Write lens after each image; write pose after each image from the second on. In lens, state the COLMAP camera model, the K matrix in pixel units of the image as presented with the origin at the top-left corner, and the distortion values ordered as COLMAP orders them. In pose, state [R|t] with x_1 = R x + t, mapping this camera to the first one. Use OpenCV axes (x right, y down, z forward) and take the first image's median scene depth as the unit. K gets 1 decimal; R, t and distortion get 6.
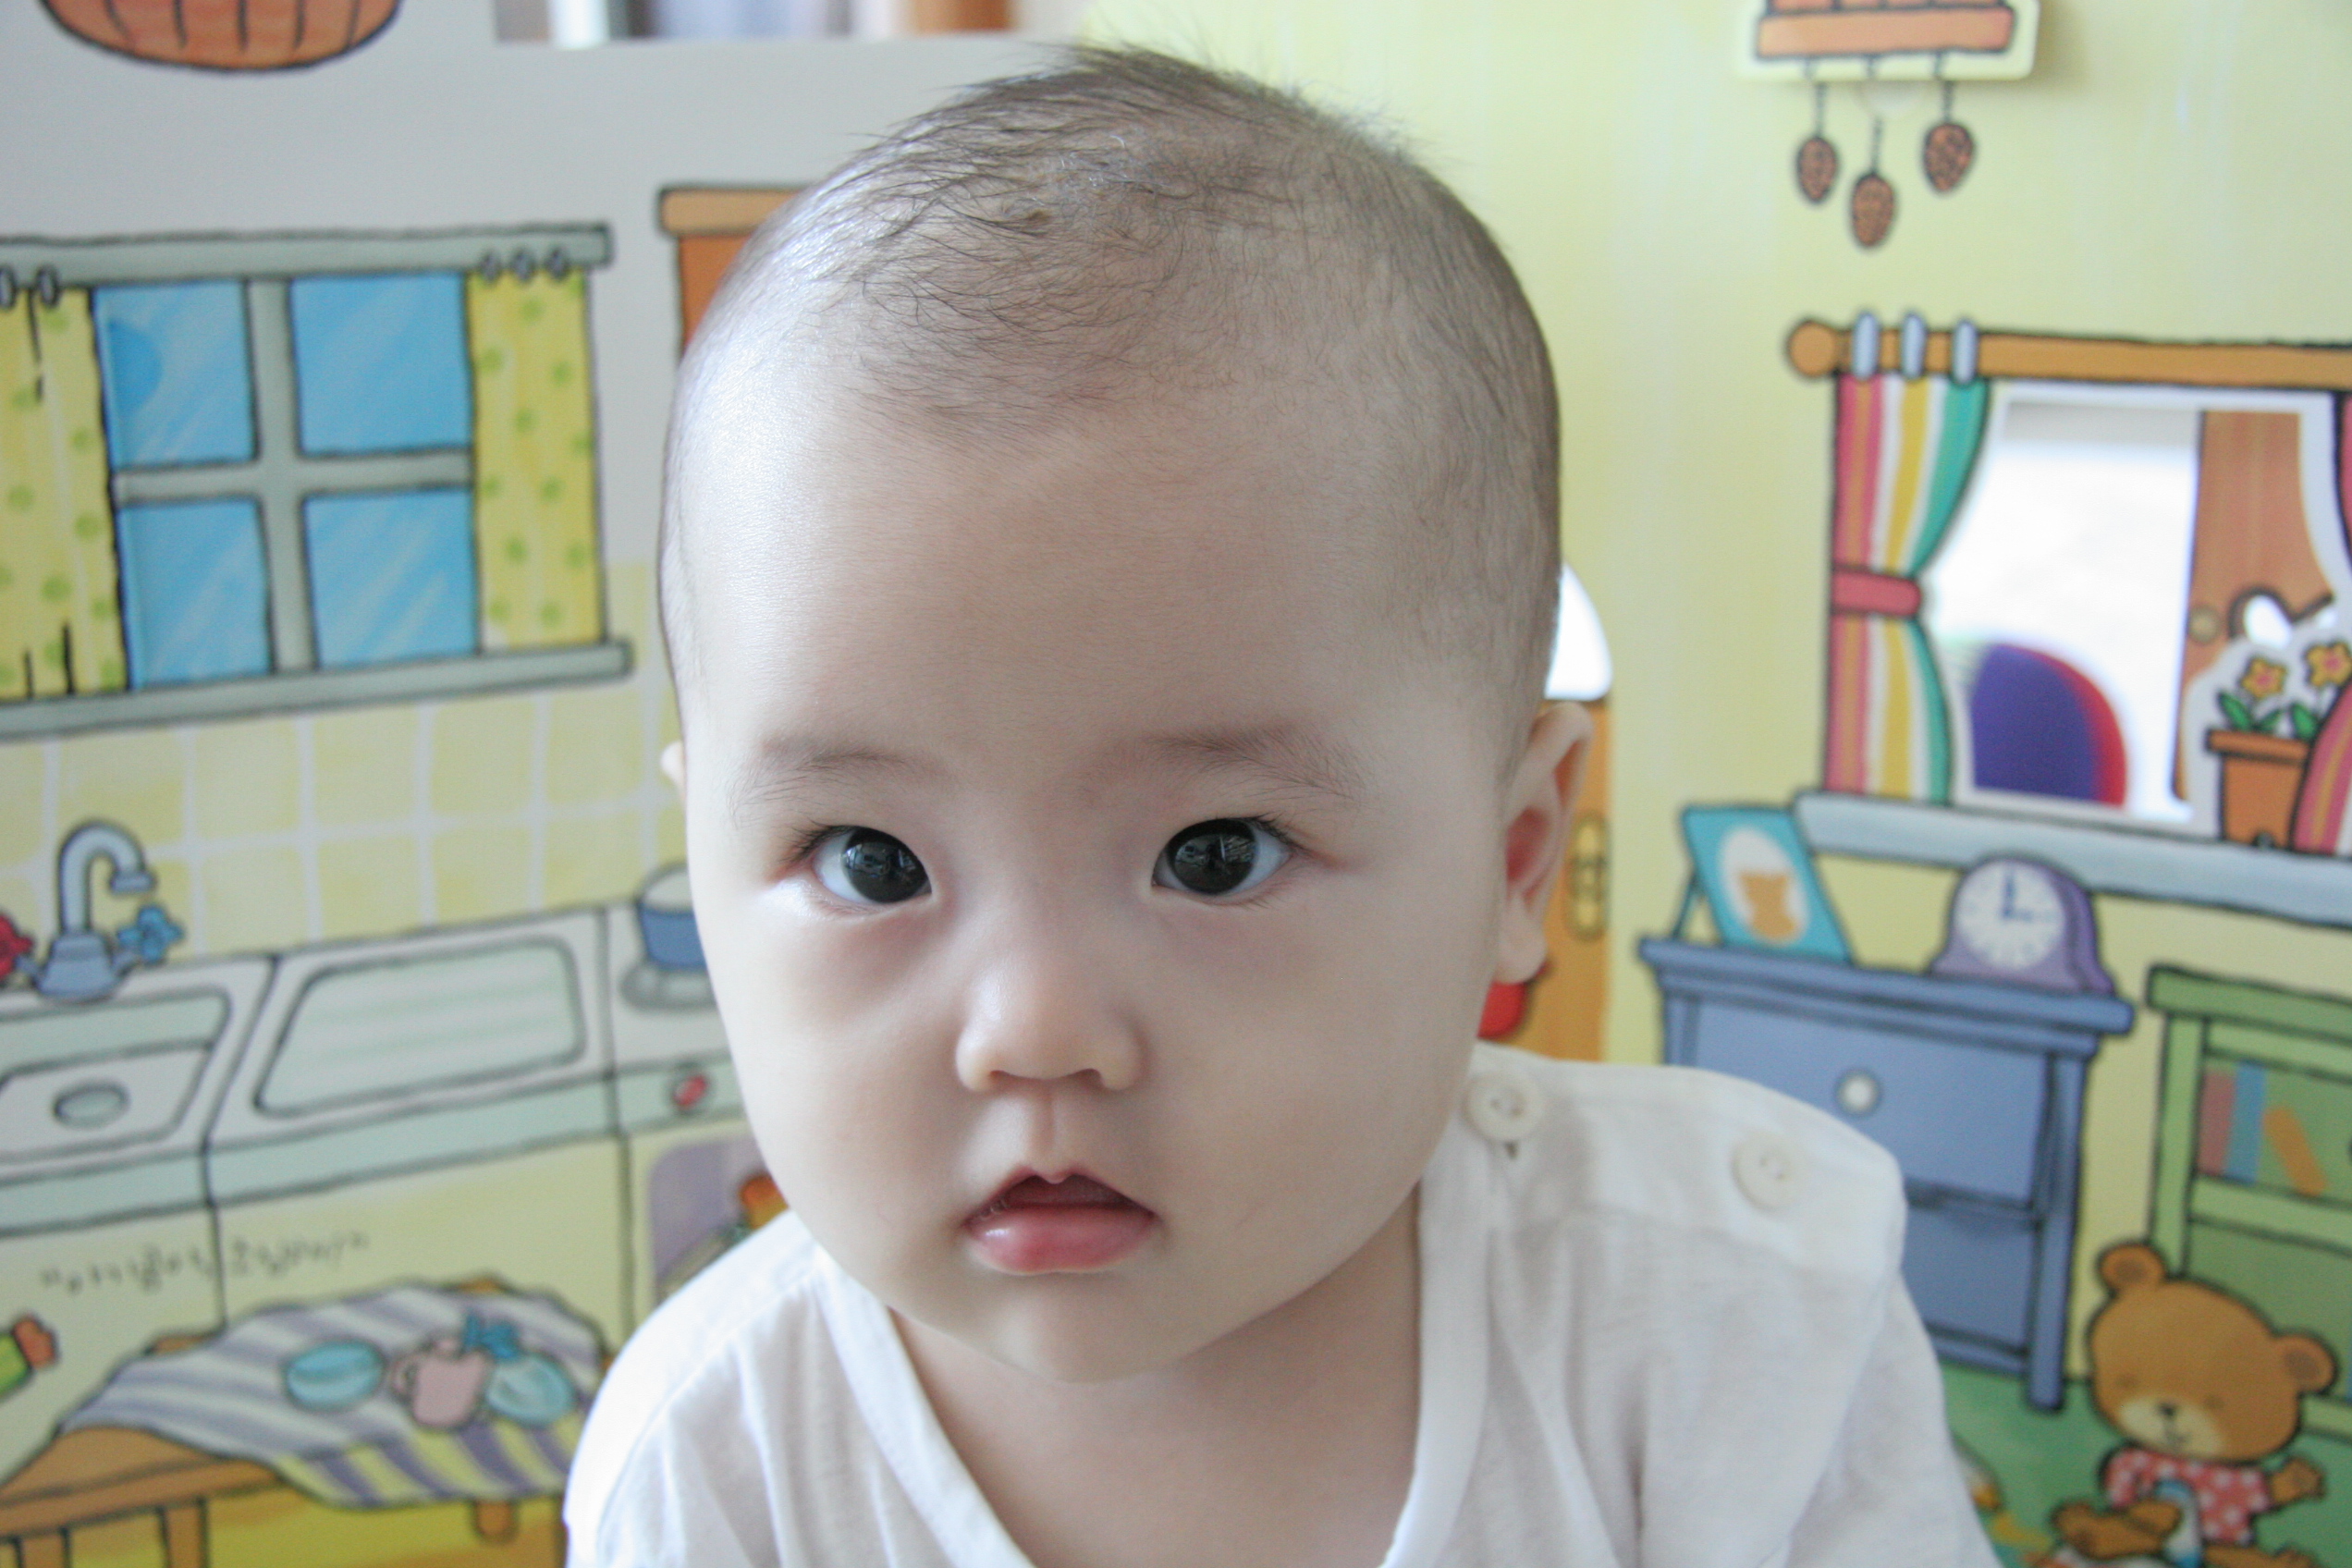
lens RADIAL K [[3265.3, 0, 1176.0], [0, 3265.3, 784.0], [0, 0, 1]] dist [0.138339, -0.013534]
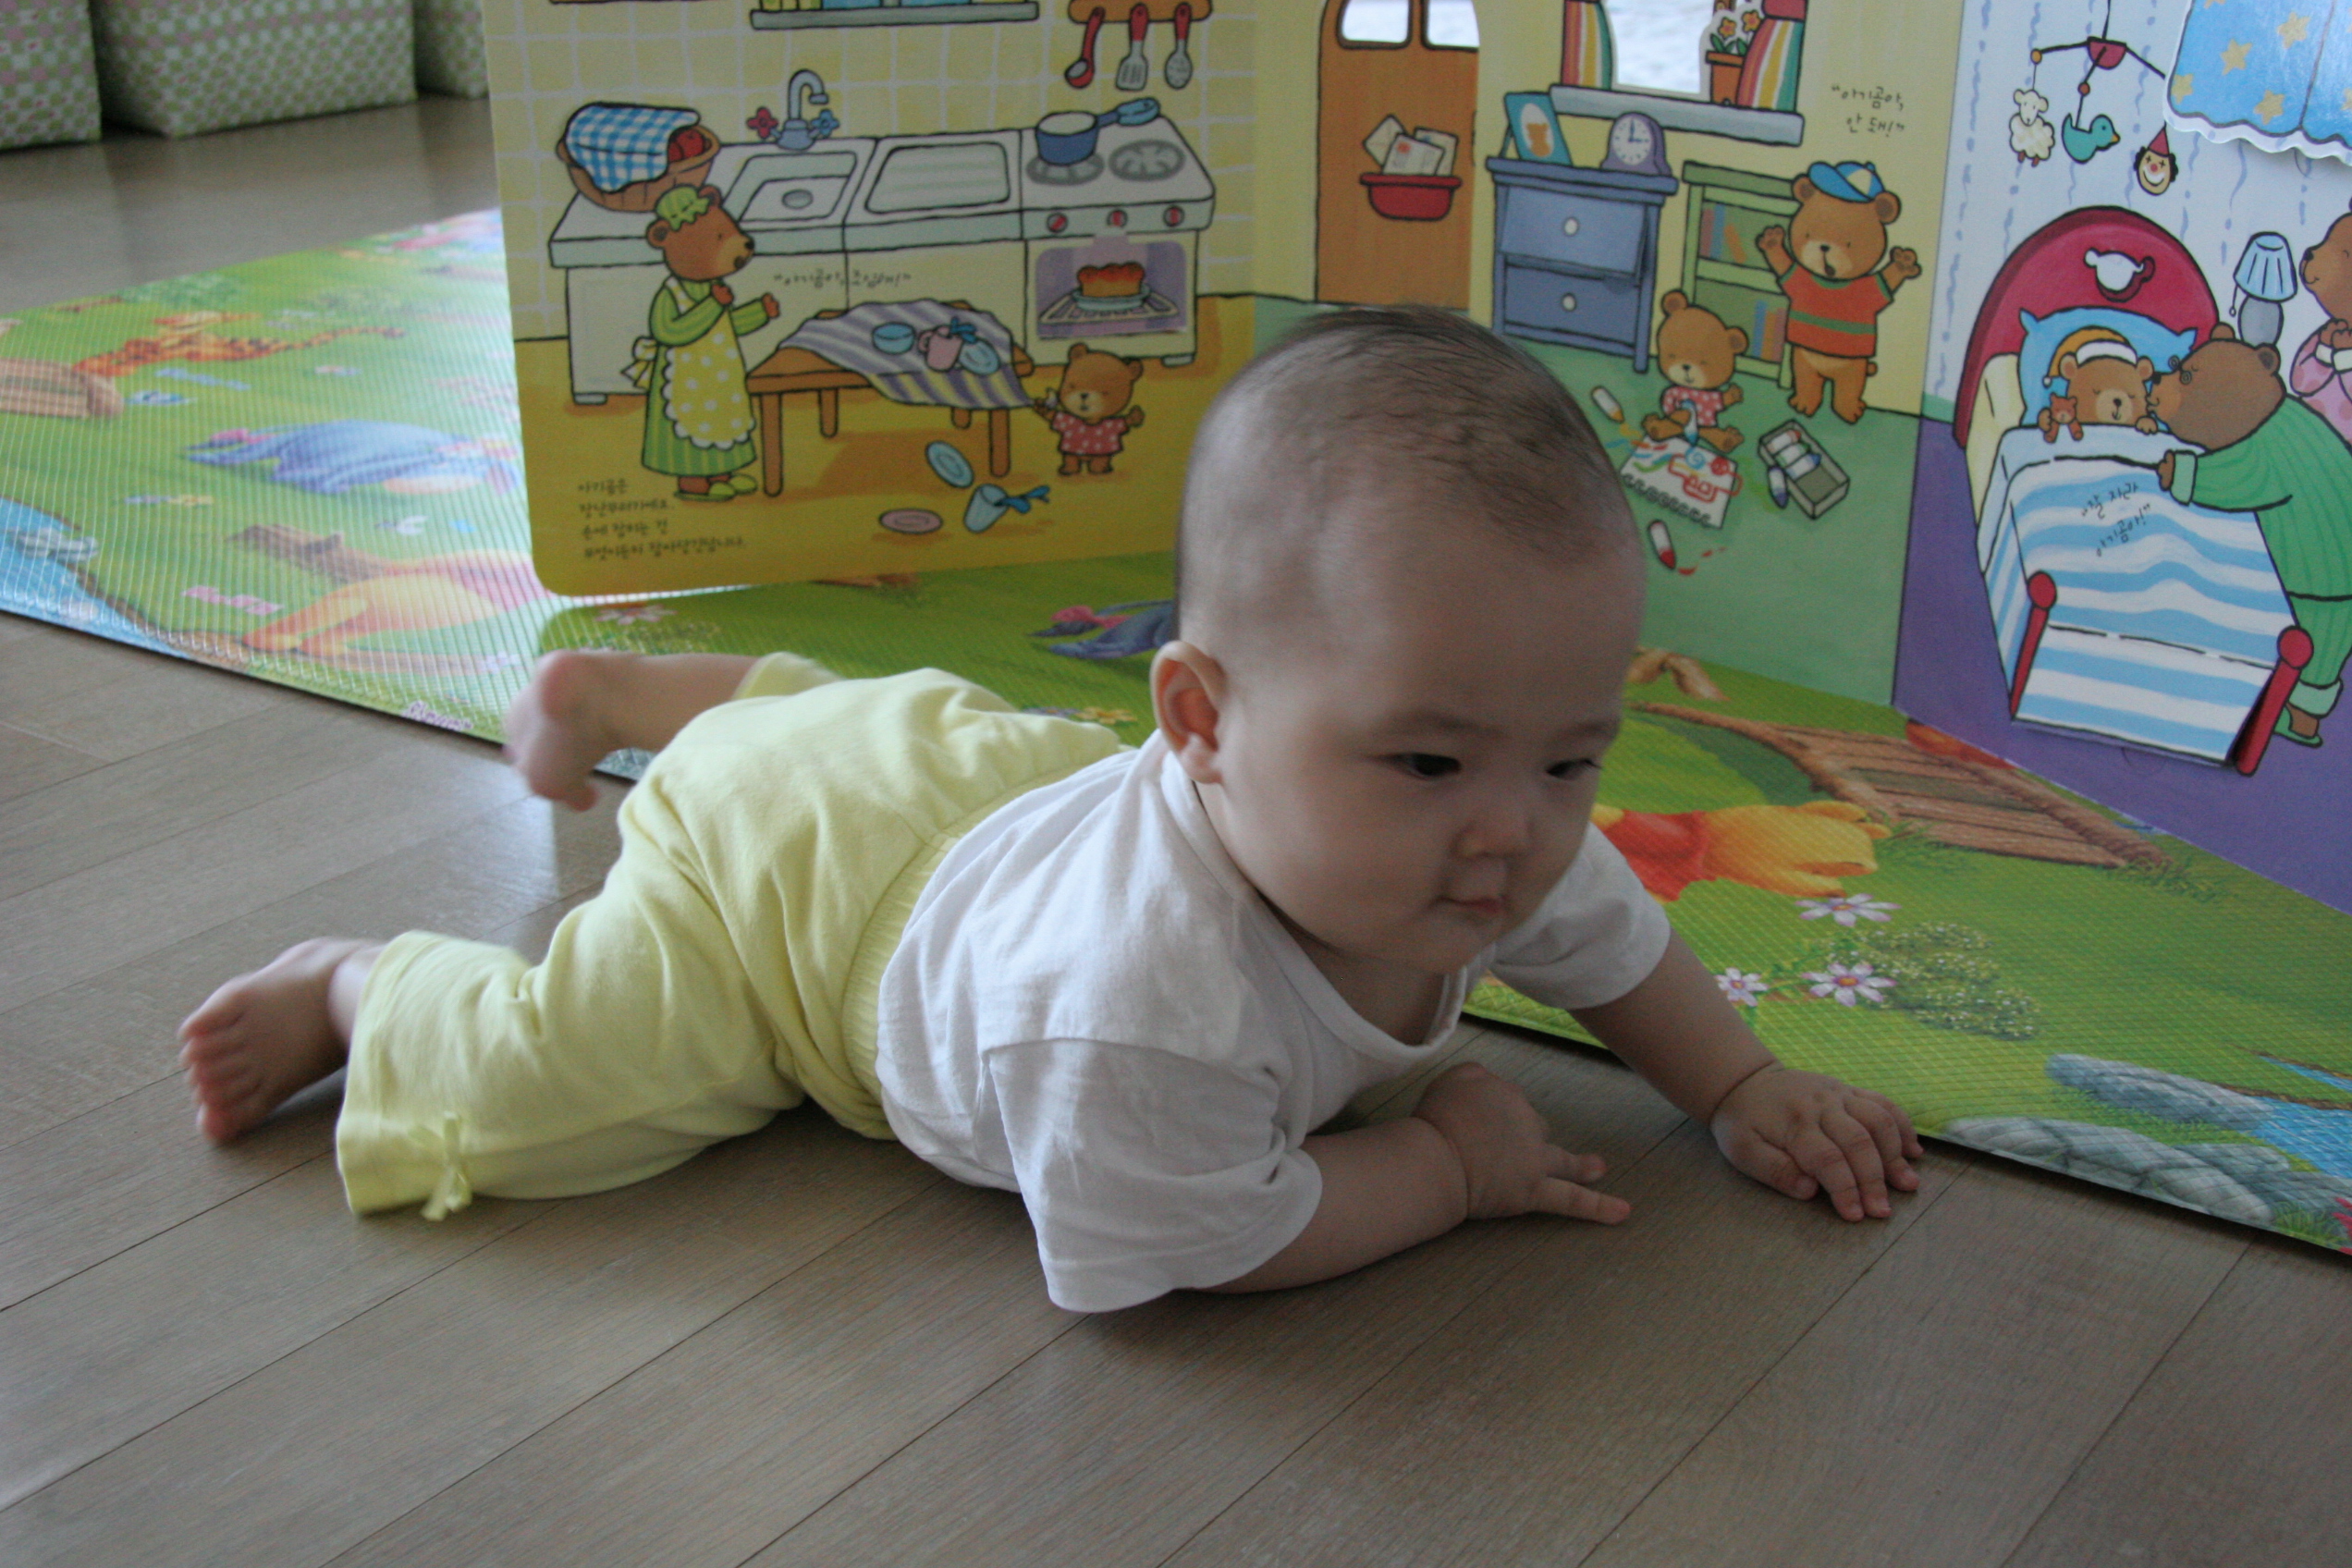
lens RADIAL K [[3089.3, 0, 1176.0], [0, 3089.3, 784.0], [0, 0, 1]] dist [0.032956, 0.096110]
pose [[0.987529, 0.074594, -0.138645, 0.256353], [-0.057101, 0.990369, 0.126128, 0.213245], [0.146718, -0.116638, 0.982278, -1.106287]]
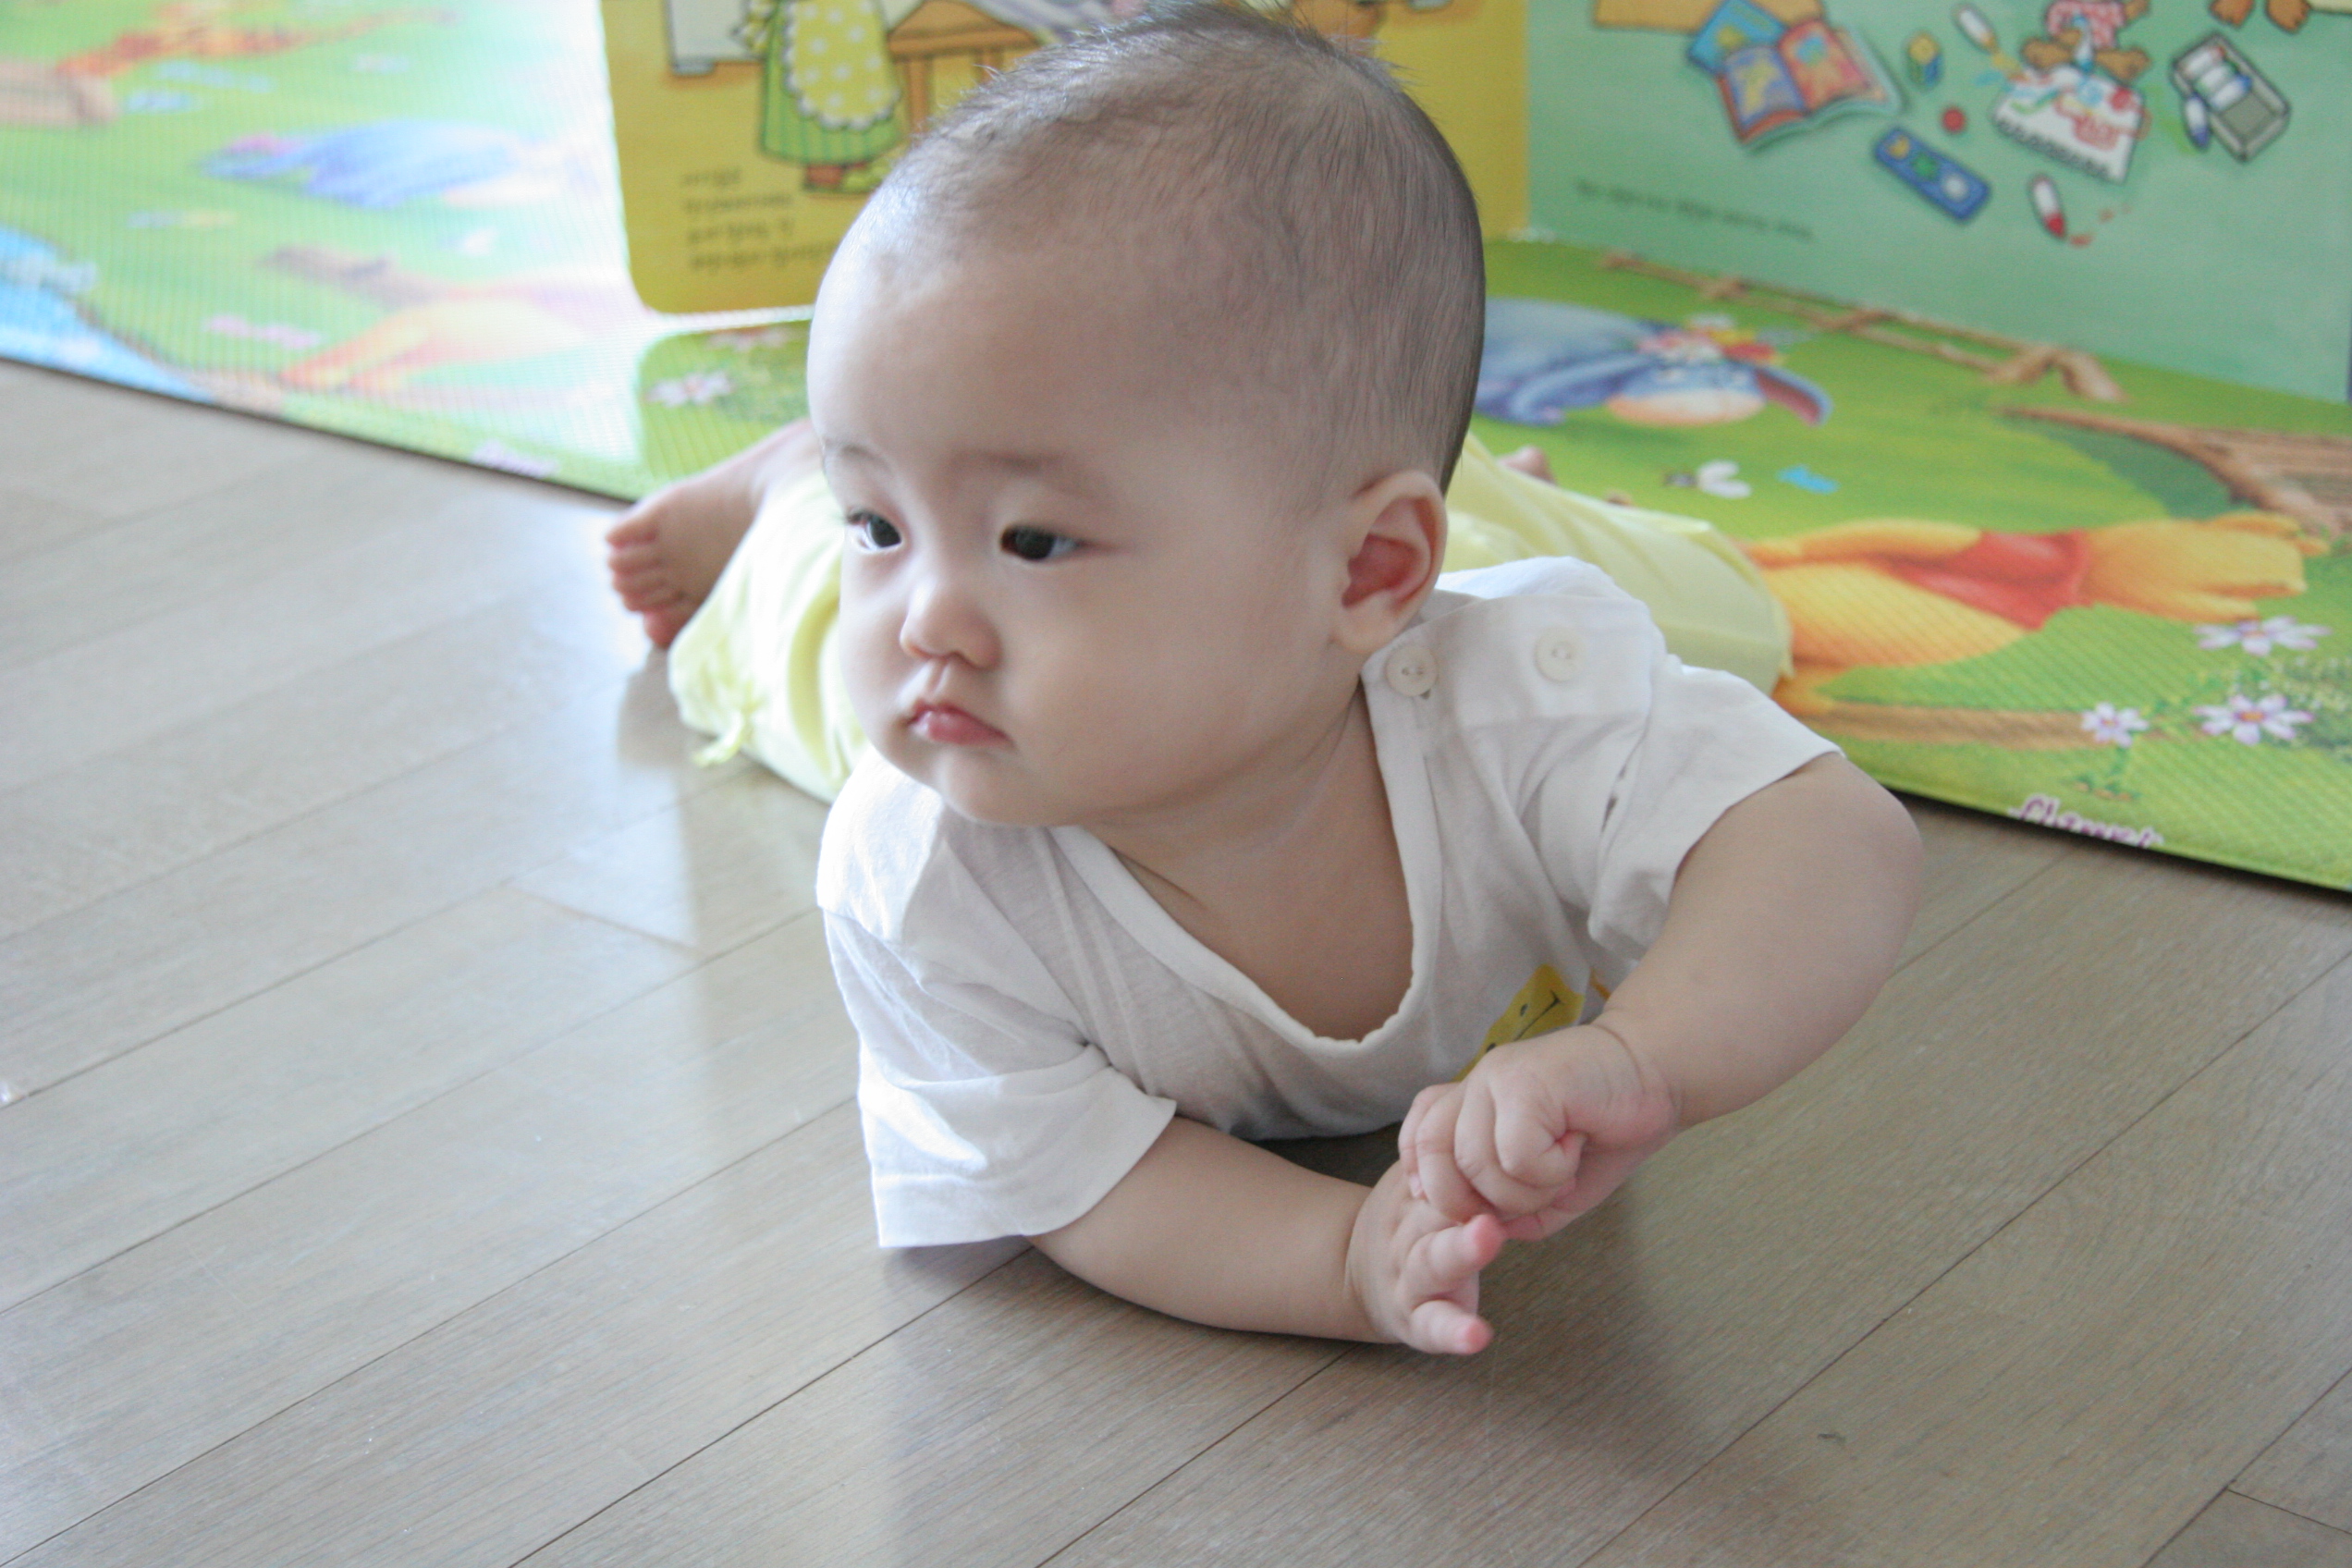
lens RADIAL K [[4224.7, 0, 1117.1], [0, 4224.7, 785.3], [0, 0, 1]] dist [0.169325, 0.183356]
pose [[0.971202, 0.065794, -0.228993, 0.337708], [-0.031205, 0.987962, 0.151515, 0.272429], [0.236205, -0.140006, 0.961564, -1.310401]]
